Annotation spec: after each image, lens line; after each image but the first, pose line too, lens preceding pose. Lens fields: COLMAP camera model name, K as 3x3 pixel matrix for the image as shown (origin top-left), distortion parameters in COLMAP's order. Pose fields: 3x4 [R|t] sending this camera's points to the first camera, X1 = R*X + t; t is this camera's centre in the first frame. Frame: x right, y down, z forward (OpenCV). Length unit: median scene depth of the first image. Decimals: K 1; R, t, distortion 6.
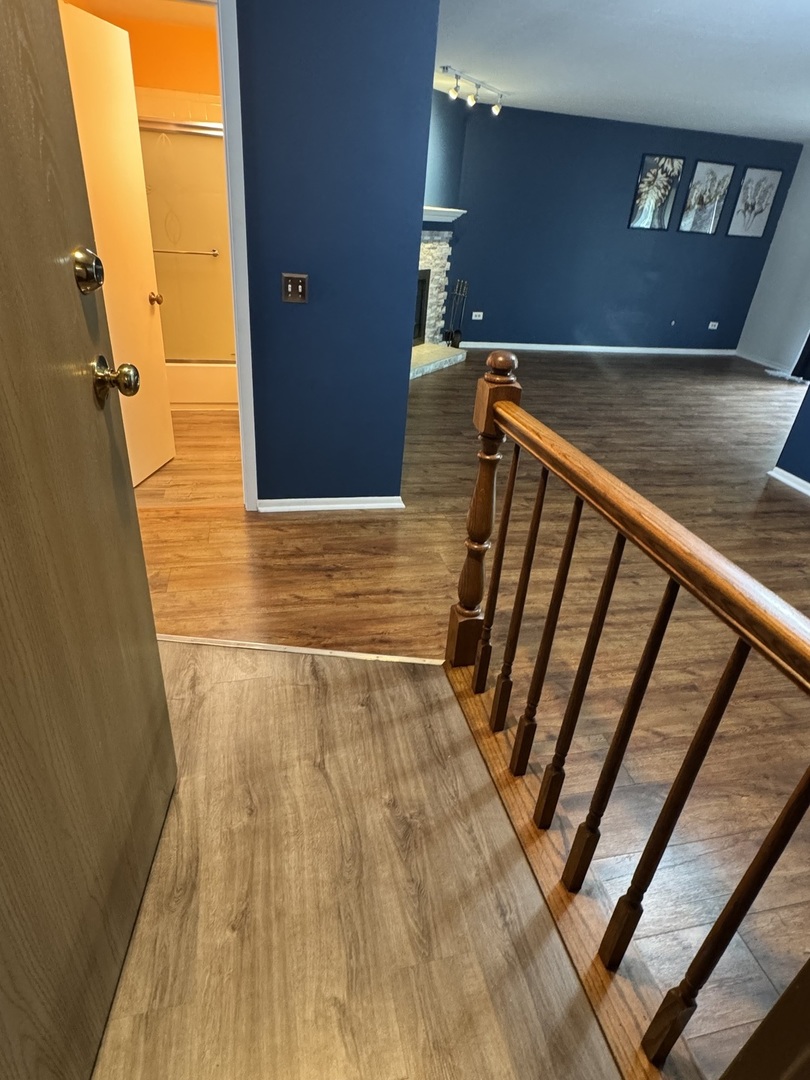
lens RADIAL K [[600.2, 0, 406.3], [0, 600.2, 535.2], [0, 0, 1]] dist [-0.002269, 0.000744]
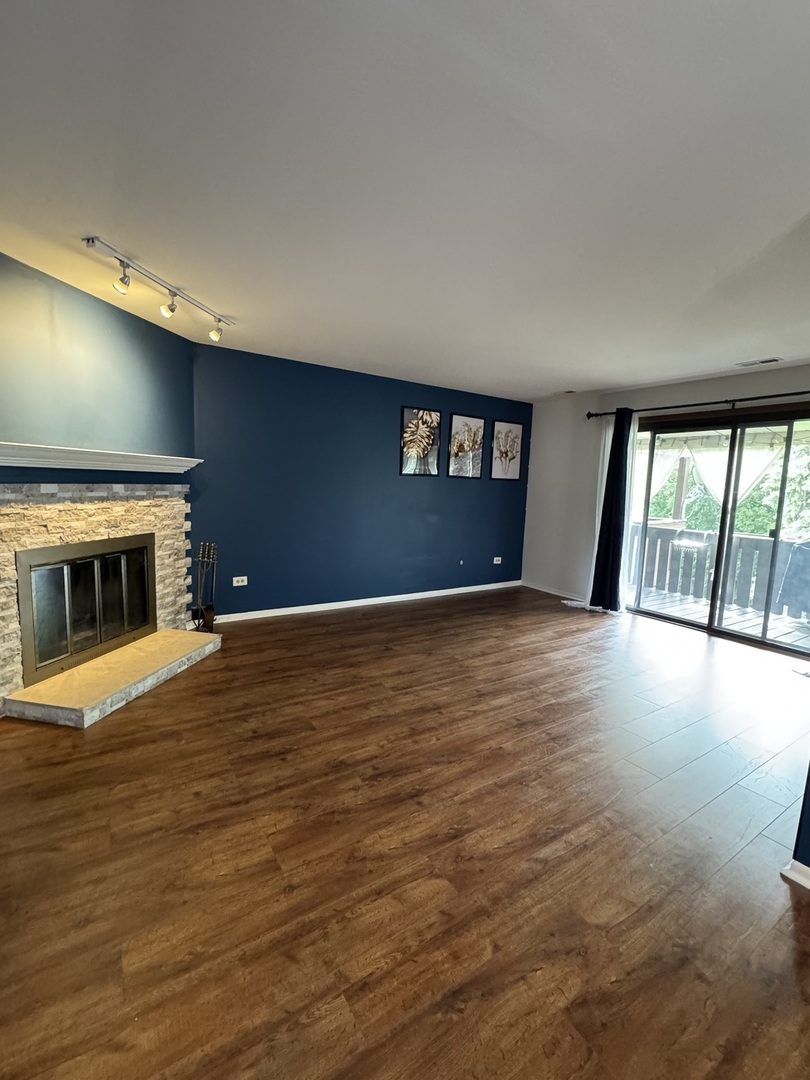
lens RADIAL K [[468.8, 0, 402.9], [0, 468.8, 543.0], [0, 0, 1]] dist [-0.001633, 0.000041]
pose [[0.936287, -0.080705, 0.341837, 0.116533], [0.194210, 0.929886, -0.312401, -0.186843], [-0.292657, 0.358886, 0.886314, 0.395223]]
